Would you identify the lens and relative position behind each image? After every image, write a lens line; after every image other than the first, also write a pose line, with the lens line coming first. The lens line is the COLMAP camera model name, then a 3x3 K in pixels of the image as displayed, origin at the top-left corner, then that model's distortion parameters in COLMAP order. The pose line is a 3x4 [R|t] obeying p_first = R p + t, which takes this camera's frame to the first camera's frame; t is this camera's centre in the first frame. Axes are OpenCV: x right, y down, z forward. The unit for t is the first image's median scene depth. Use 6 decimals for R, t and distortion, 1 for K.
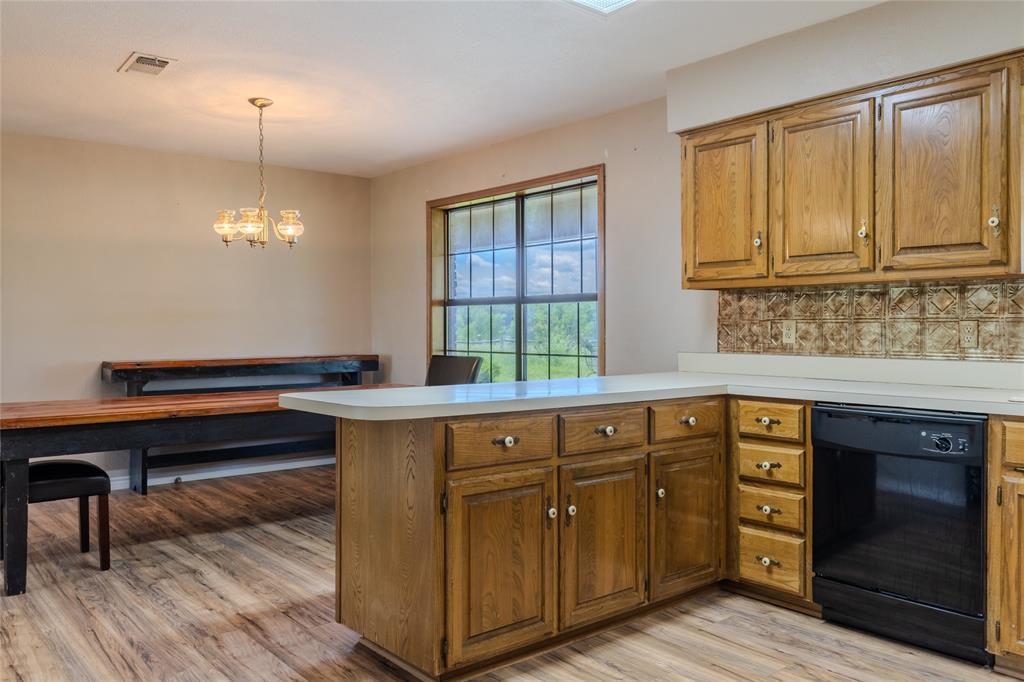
lens RADIAL K [[795.8, 0, 509.1], [0, 795.8, 331.7], [0, 0, 1]] dist [-0.004420, 0.002598]
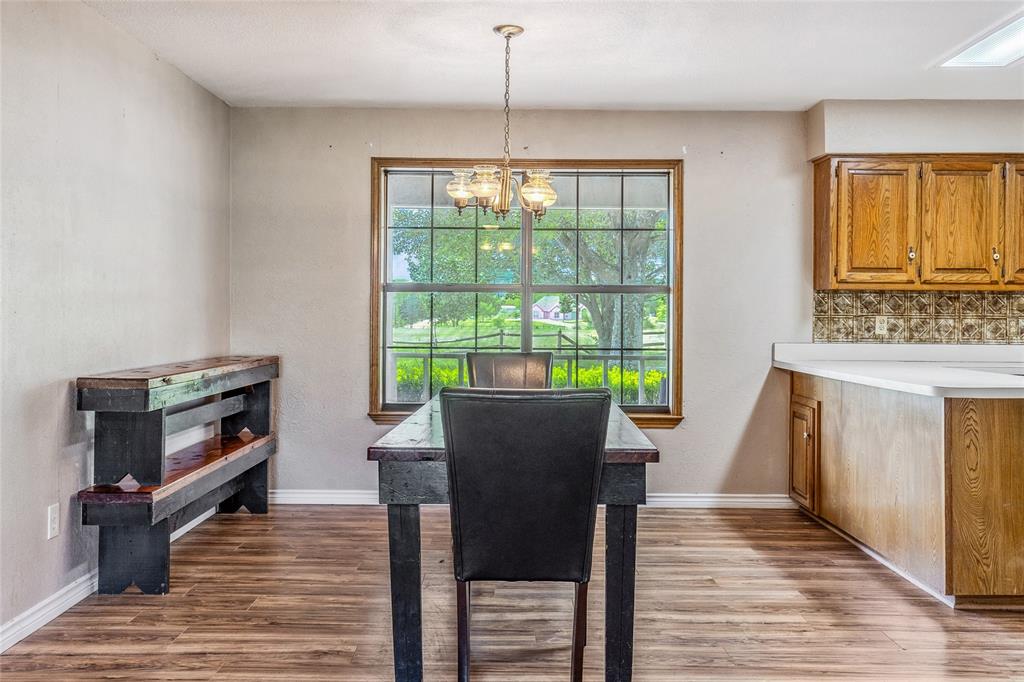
lens RADIAL K [[984.4, 0, 515.2], [0, 984.4, 313.9], [0, 0, 1]] dist [-0.007232, 0.000000]
pose [[0.645649, 0.005039, 0.763617, -1.407505], [-0.001855, 0.999986, -0.005030, -0.010230], [-0.763632, 0.001831, 0.645649, 0.505553]]
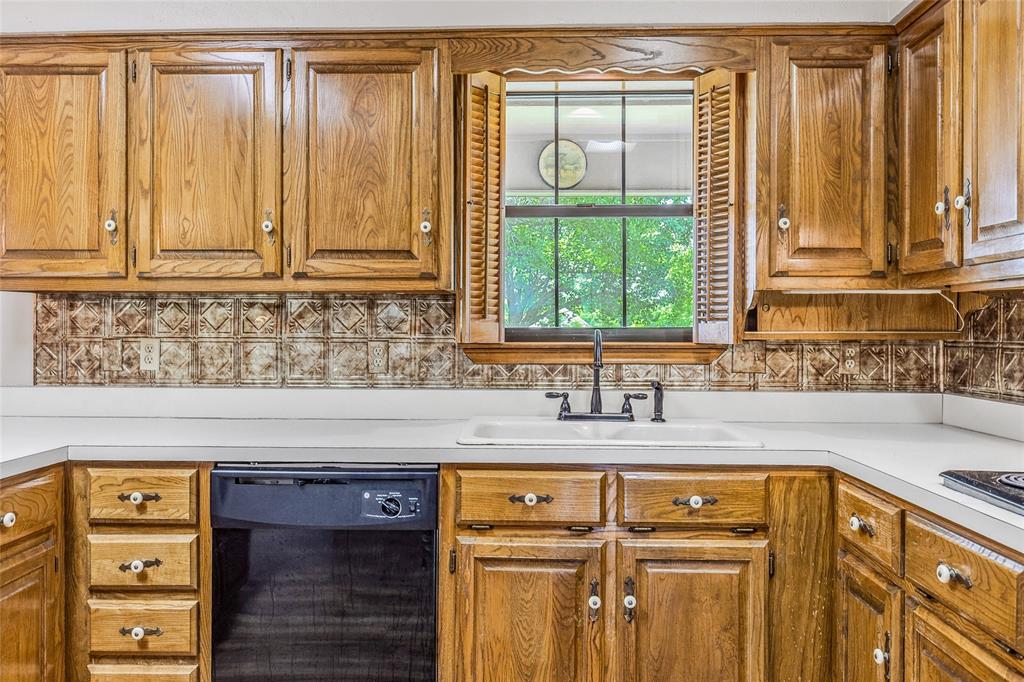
lens RADIAL K [[776.6, 0, 505.9], [0, 776.6, 330.7], [0, 0, 1]] dist [0.000752, 0.001372]
pose [[0.660756, 0.000019, 0.750600, 0.042160], [0.001177, 0.999999, -0.001061, -0.023743], [-0.750599, 0.001584, 0.660756, 0.337473]]
